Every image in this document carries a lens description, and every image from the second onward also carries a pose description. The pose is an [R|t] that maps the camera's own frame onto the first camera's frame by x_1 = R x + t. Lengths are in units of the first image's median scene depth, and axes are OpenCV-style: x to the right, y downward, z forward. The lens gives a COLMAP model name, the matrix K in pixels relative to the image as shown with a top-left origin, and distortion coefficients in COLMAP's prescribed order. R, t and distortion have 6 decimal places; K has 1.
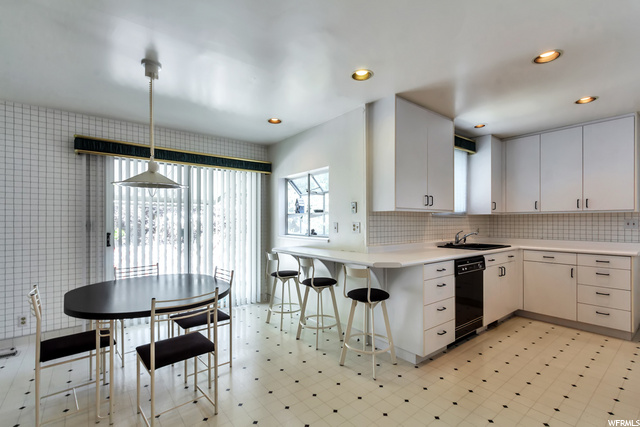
lens RADIAL K [[292.6, 0, 322.1], [0, 292.6, 223.2], [0, 0, 1]] dist [-0.000182, -0.000129]
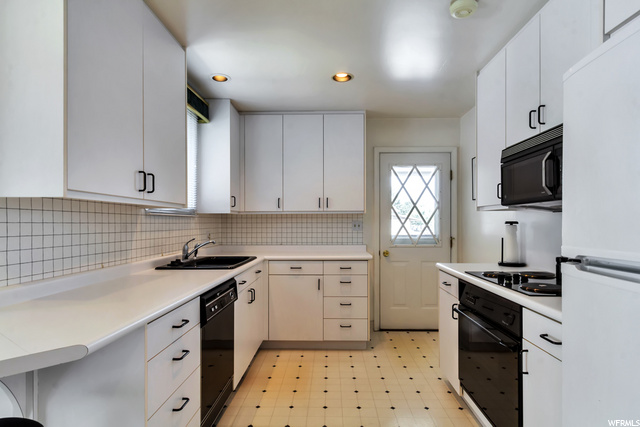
lens RADIAL K [[348.6, 0, 322.0], [0, 348.6, 220.3], [0, 0, 1]] dist [0.018245, -0.000226]
pose [[0.637323, 0.004438, 0.770584, 0.081198], [0.007675, 0.999897, -0.012106, -0.002166], [-0.770559, 0.013630, 0.637223, 0.332477]]
